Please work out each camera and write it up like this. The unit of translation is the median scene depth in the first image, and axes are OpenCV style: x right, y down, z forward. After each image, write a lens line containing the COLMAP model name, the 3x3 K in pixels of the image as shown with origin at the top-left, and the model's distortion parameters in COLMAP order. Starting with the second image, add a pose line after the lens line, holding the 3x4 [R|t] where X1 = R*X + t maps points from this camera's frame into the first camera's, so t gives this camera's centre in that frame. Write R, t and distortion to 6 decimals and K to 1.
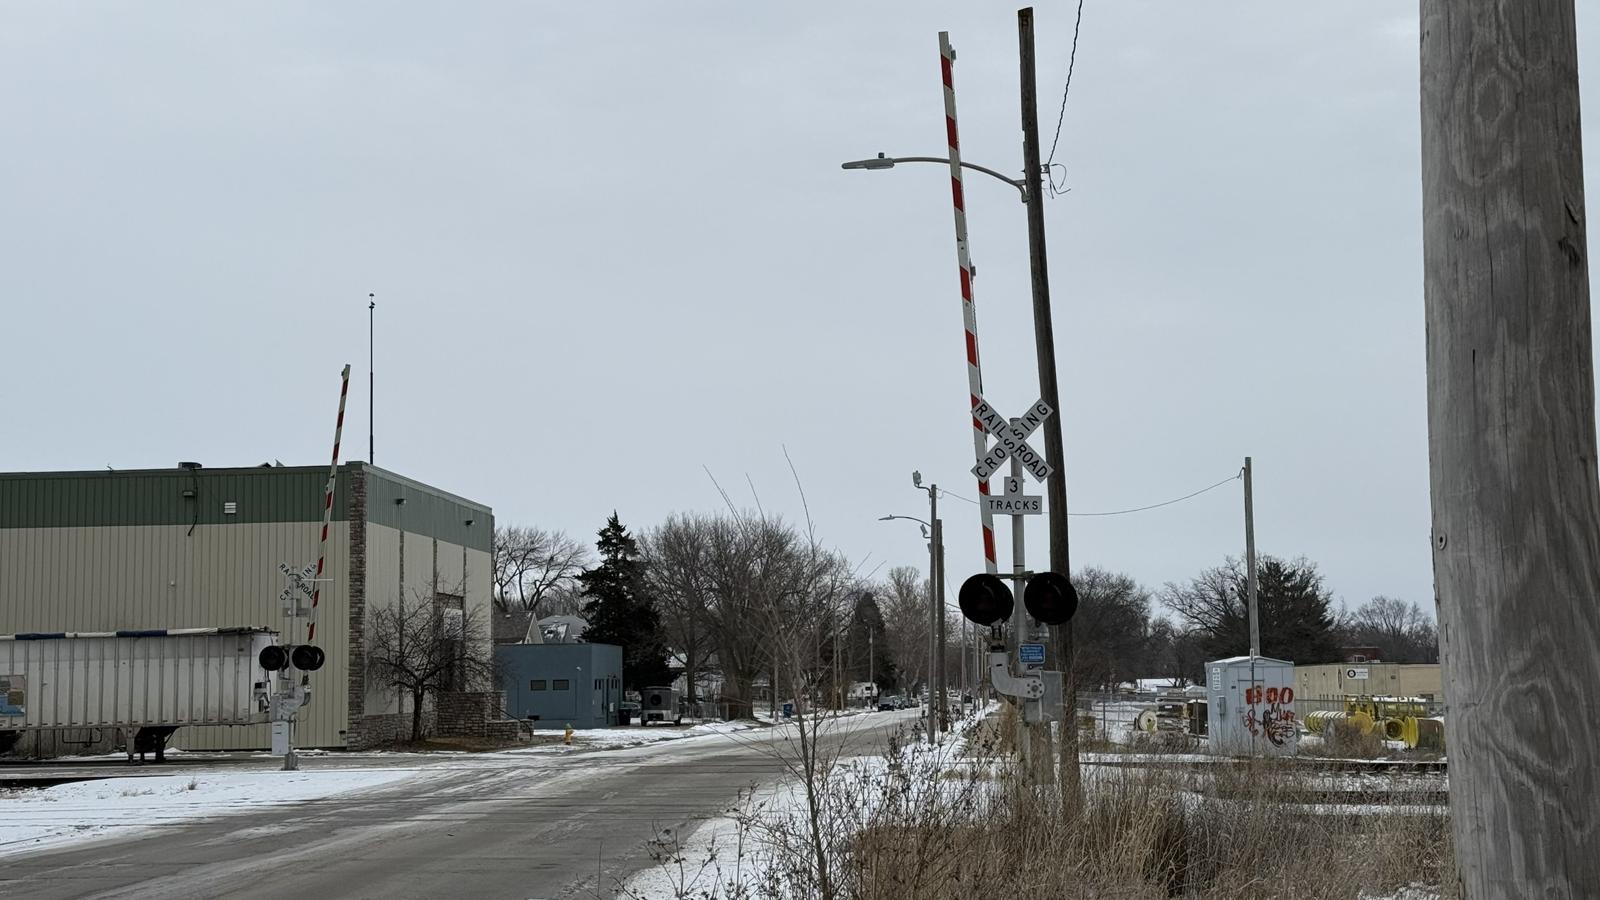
lens RADIAL K [[2199.7, 0, 800.0], [0, 2199.7, 450.0], [0, 0, 1]] dist [0.139954, 0.035437]
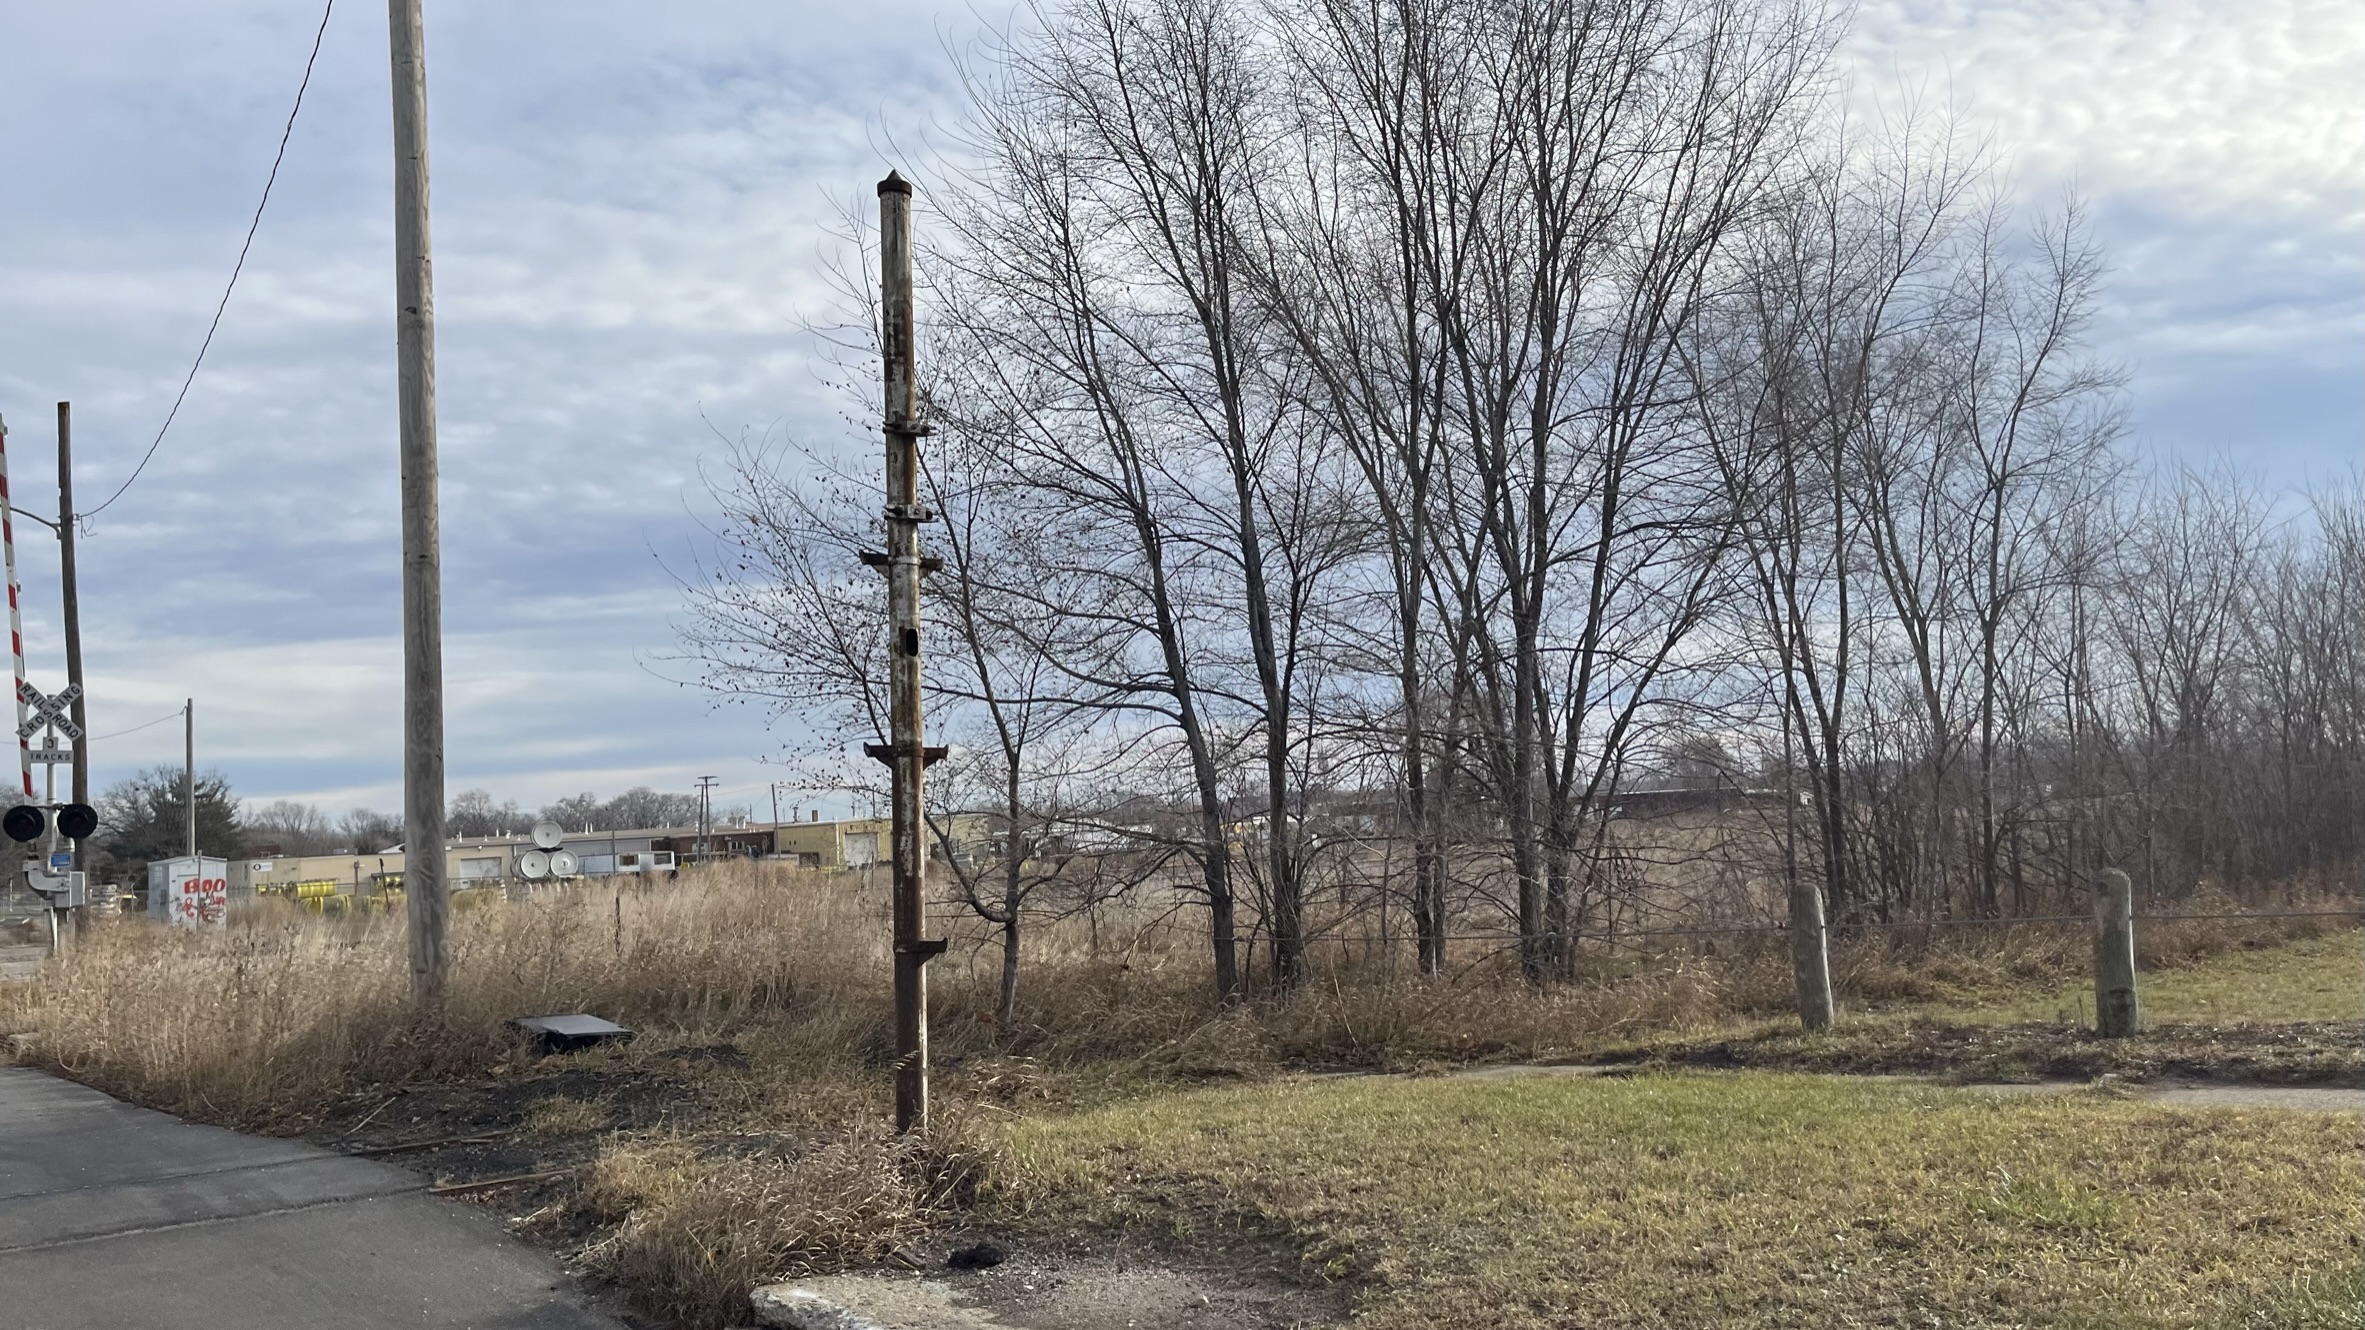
lens RADIAL K [[1780.5, 0, 1178.9], [0, 1780.5, 669.1], [0, 0, 1]] dist [0.078690, -0.100086]
pose [[0.753327, 0.029355, 0.656990, -0.045432], [-0.026621, 0.999546, -0.014136, -0.012776], [-0.657107, -0.006841, 0.753766, -0.133809]]
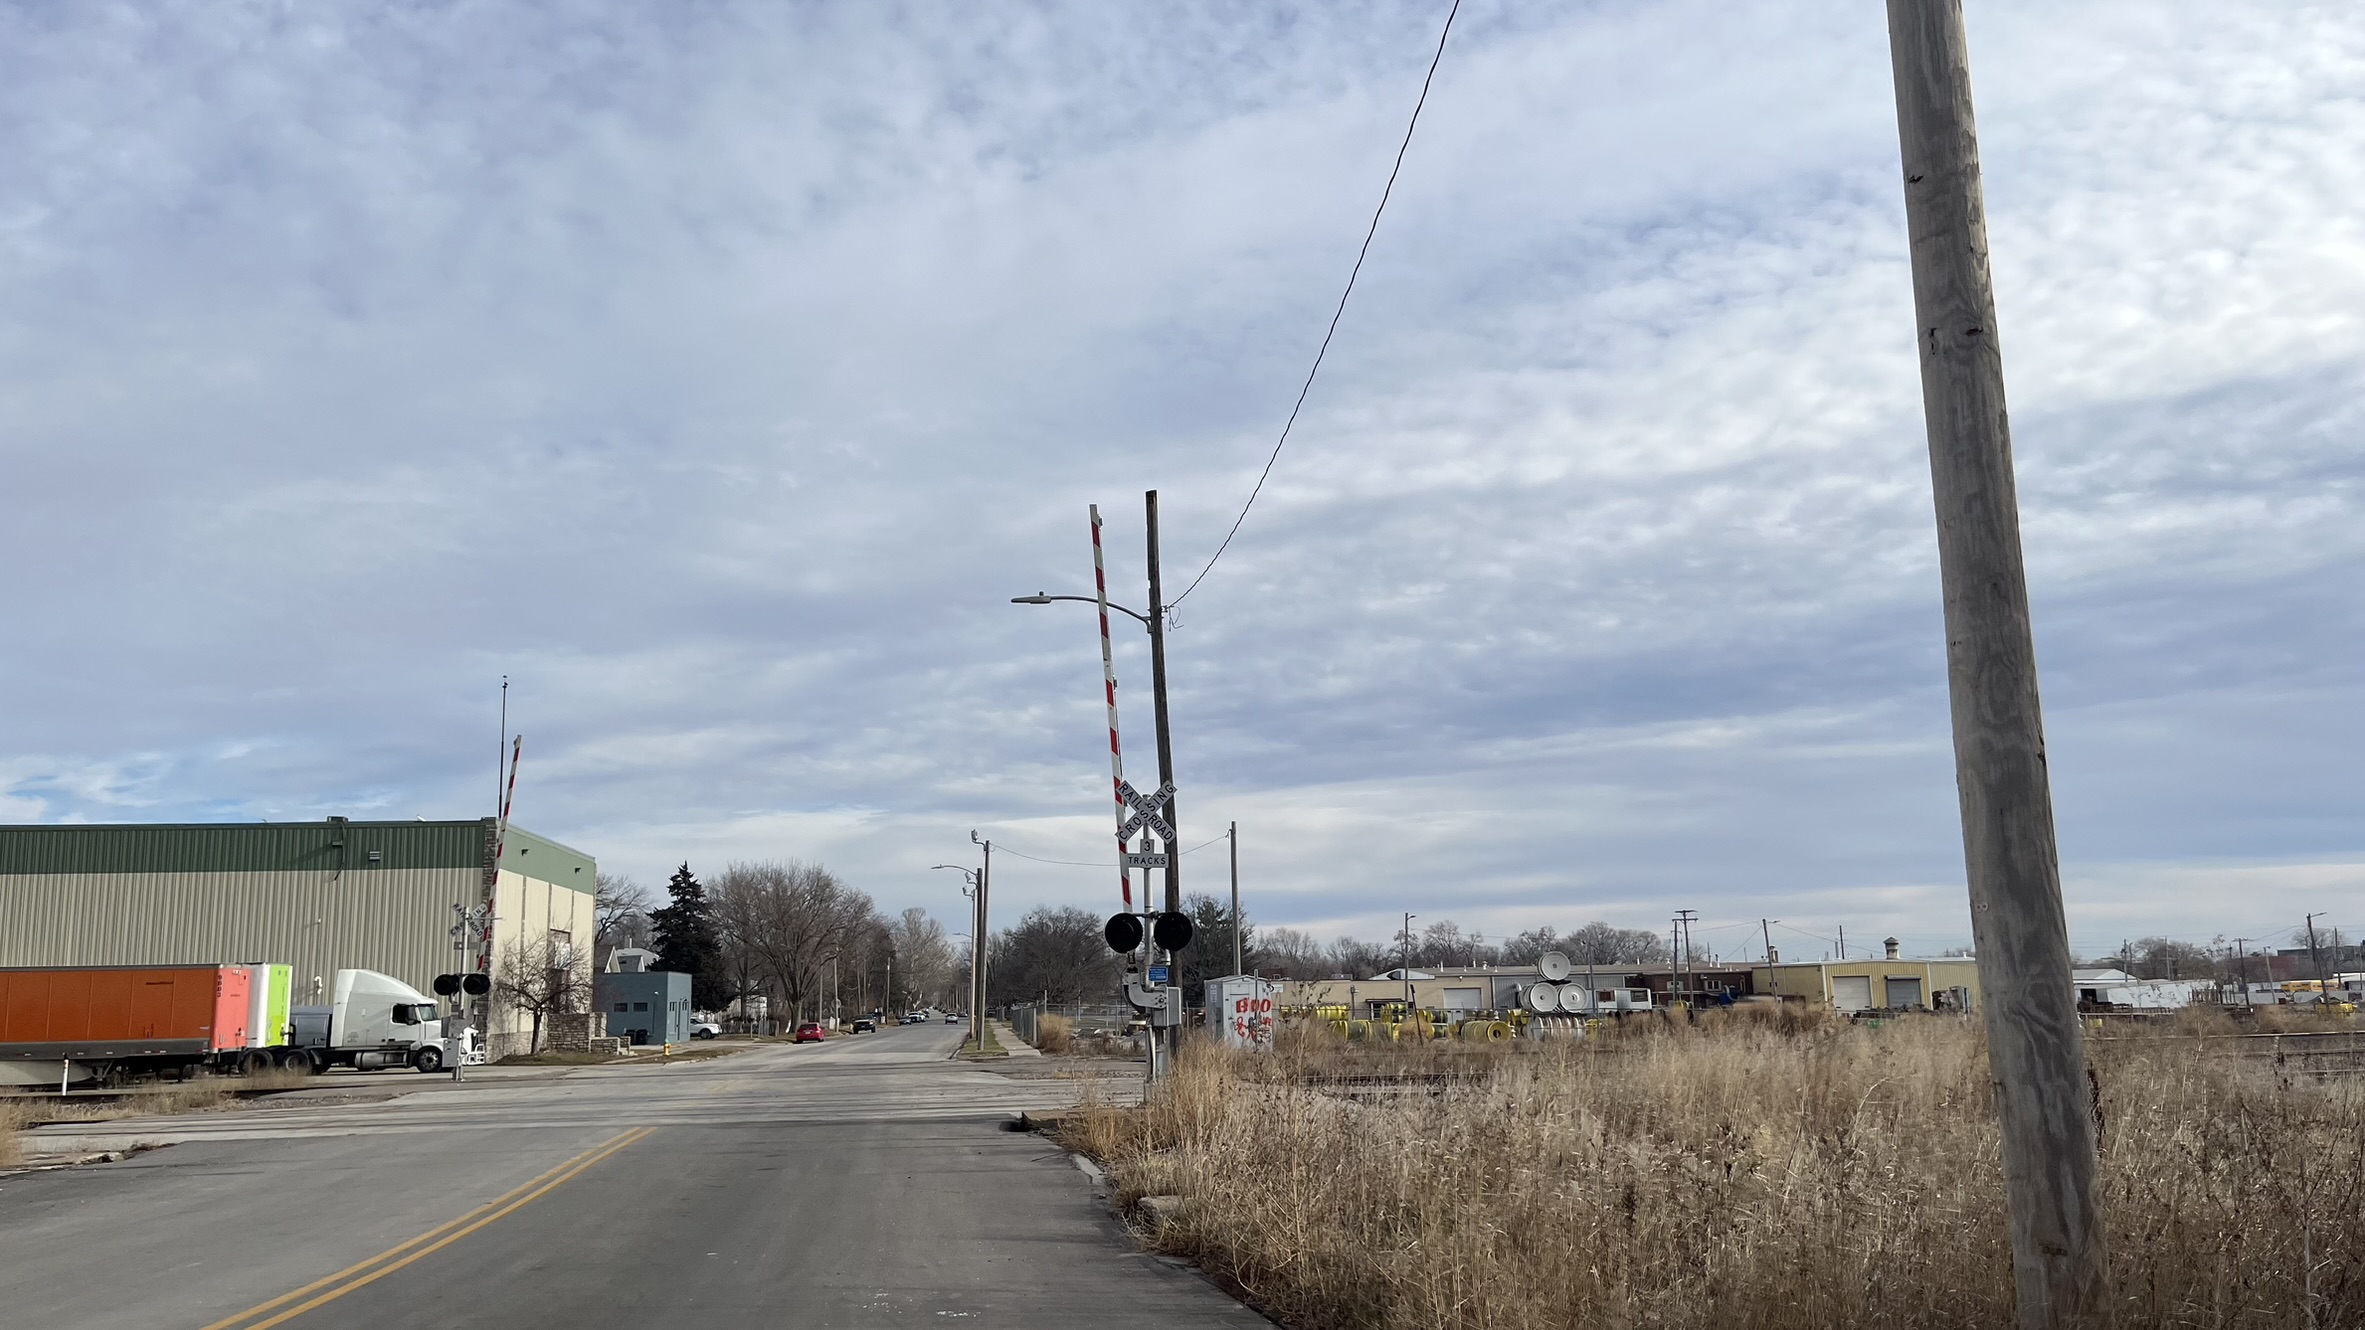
lens RADIAL K [[1765.4, 0, 1203.0], [0, 1765.4, 674.1], [0, 0, 1]] dist [0.090412, -0.123515]
pose [[0.976757, 0.029710, 0.212282, -0.036576], [-0.013281, 0.996833, -0.078405, -0.001489], [-0.213939, 0.073763, 0.974058, -0.019410]]
